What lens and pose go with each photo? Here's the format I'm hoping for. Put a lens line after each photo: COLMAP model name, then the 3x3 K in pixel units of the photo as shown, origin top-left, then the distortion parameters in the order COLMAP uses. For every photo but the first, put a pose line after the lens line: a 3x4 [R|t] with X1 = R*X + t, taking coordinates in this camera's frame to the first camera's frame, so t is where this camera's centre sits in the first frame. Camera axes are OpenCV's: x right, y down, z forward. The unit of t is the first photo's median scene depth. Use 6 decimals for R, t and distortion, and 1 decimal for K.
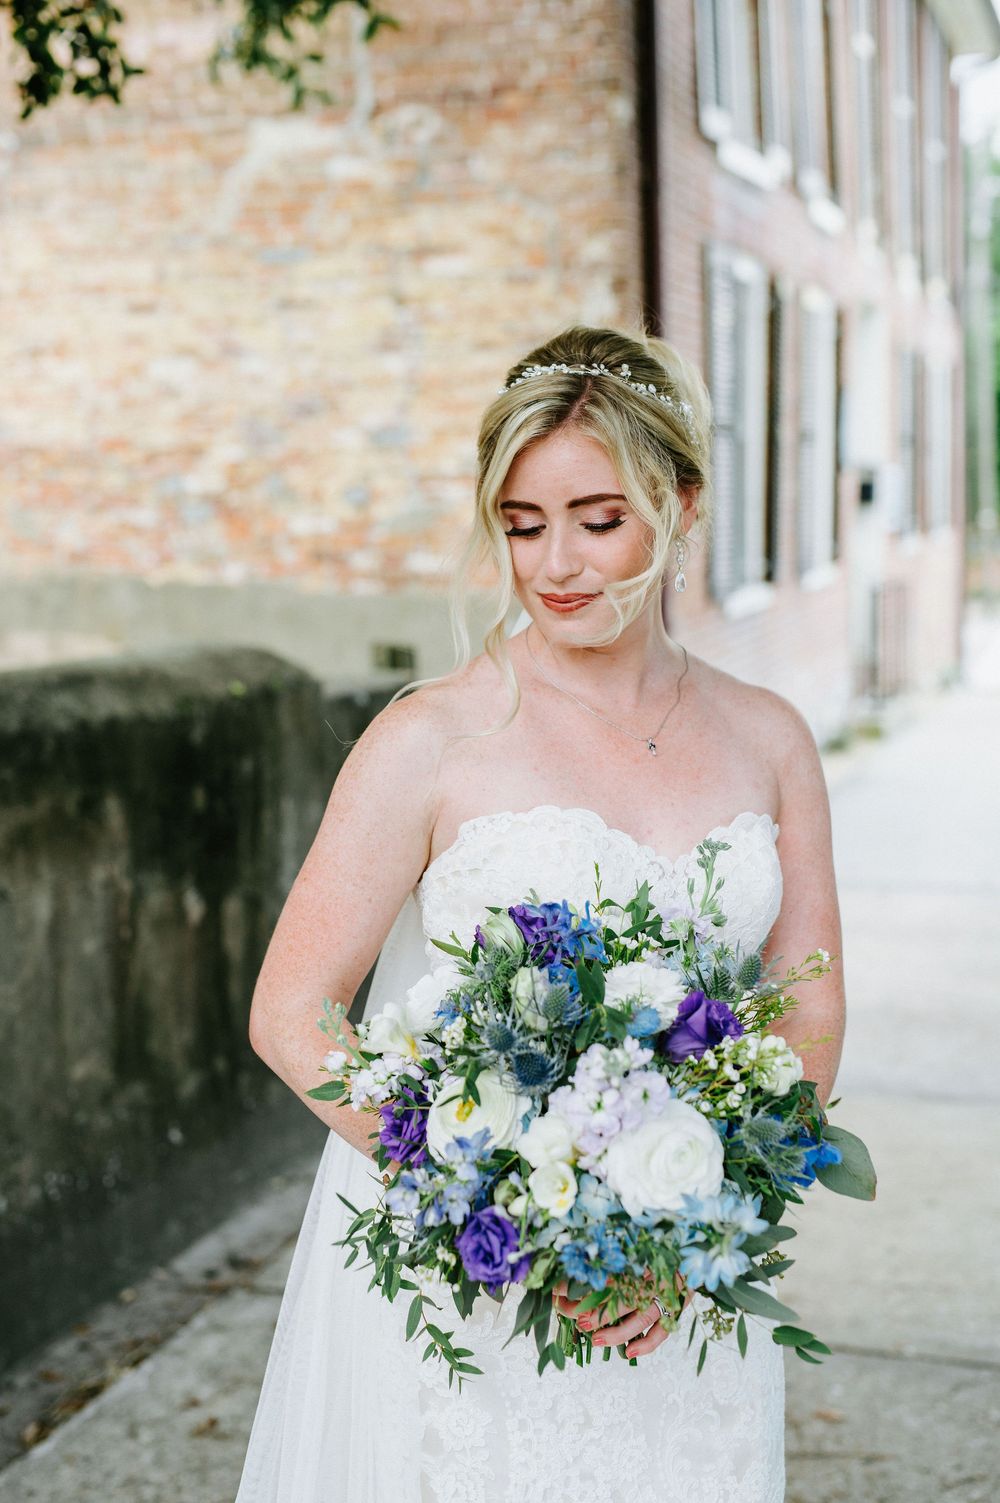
lens RADIAL K [[2236.2, 0, 500.0], [0, 2236.2, 751.5], [0, 0, 1]] dist [0.191159, -1.732798]
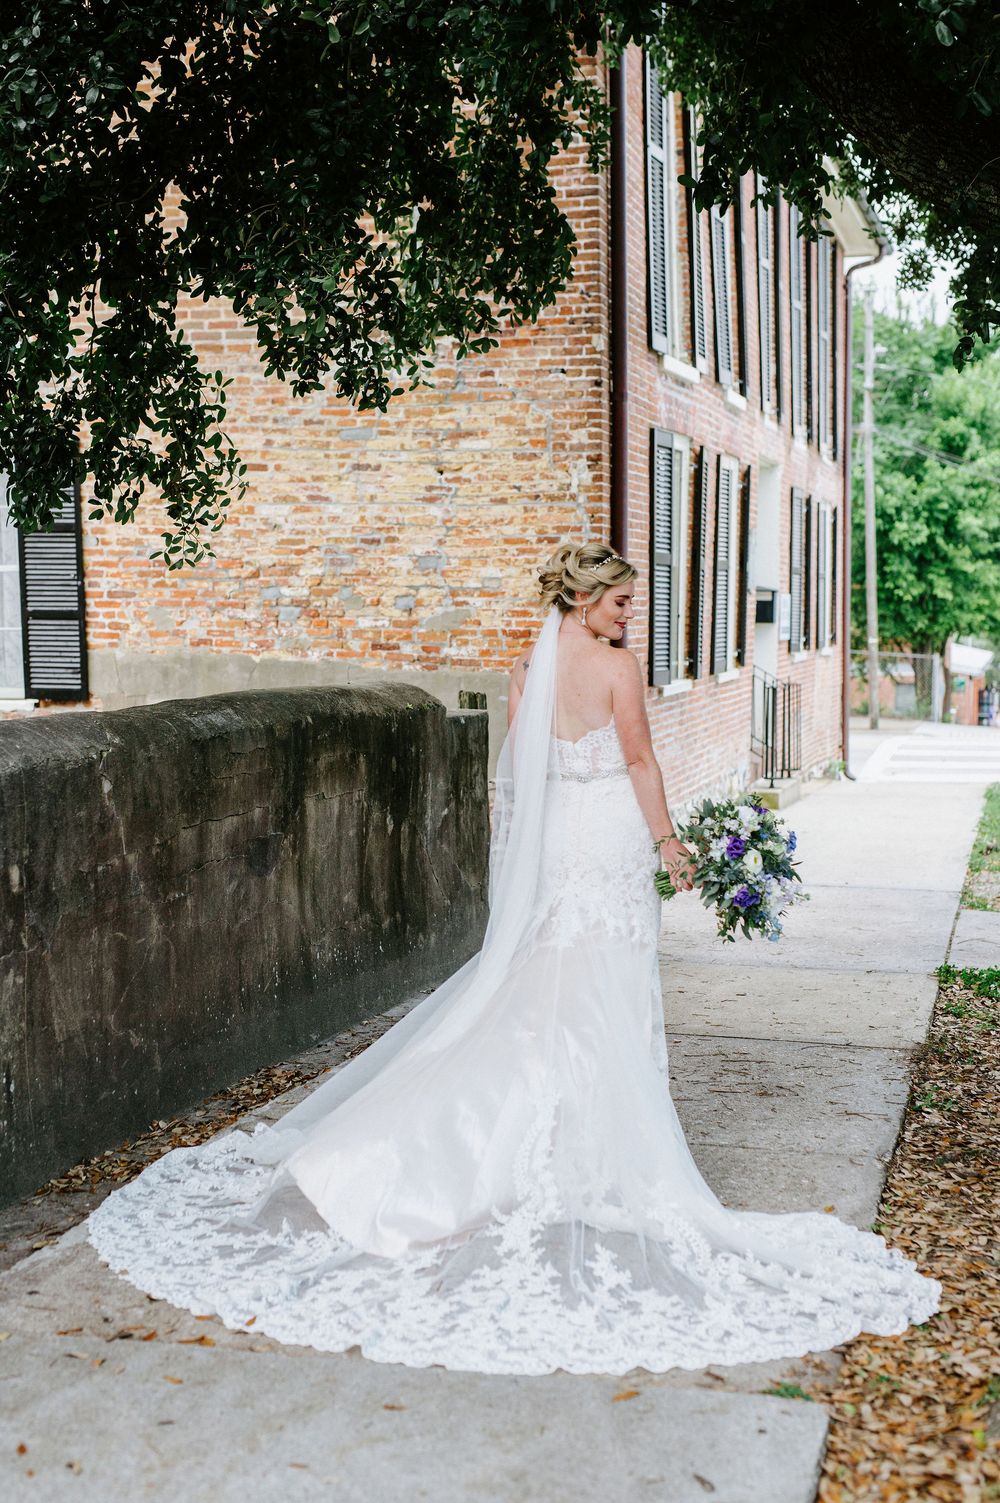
lens RADIAL K [[2089.8, 0, 498.5], [0, 2089.8, 721.1], [0, 0, 1]] dist [0.173696, -1.273583]
pose [[0.999190, 0.019253, 0.035347, -0.050075], [-0.017033, 0.997928, -0.062050, 0.040485], [-0.036469, 0.061397, 0.997447, -0.307239]]
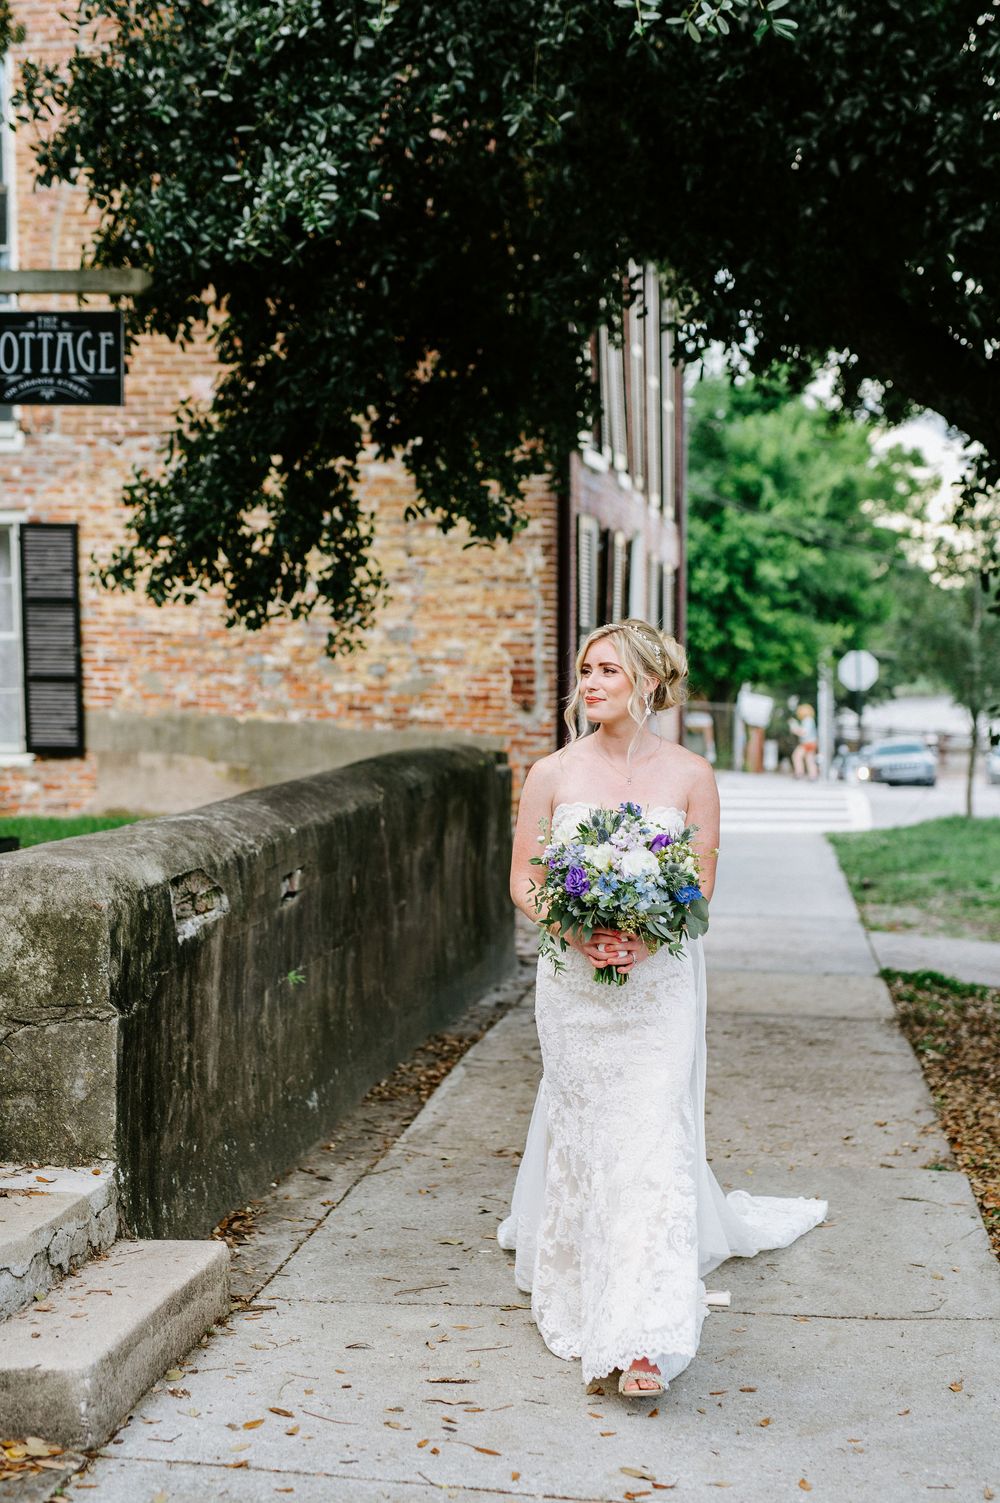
lens RADIAL K [[2236.2, 0, 500.0], [0, 2236.2, 751.5], [0, 0, 1]] dist [0.191159, -1.732798]
pose [[0.988744, 0.019423, 0.148352, -0.211809], [-0.008785, 0.997364, -0.072032, 0.058229], [-0.149360, 0.069918, 0.986308, -0.583465]]
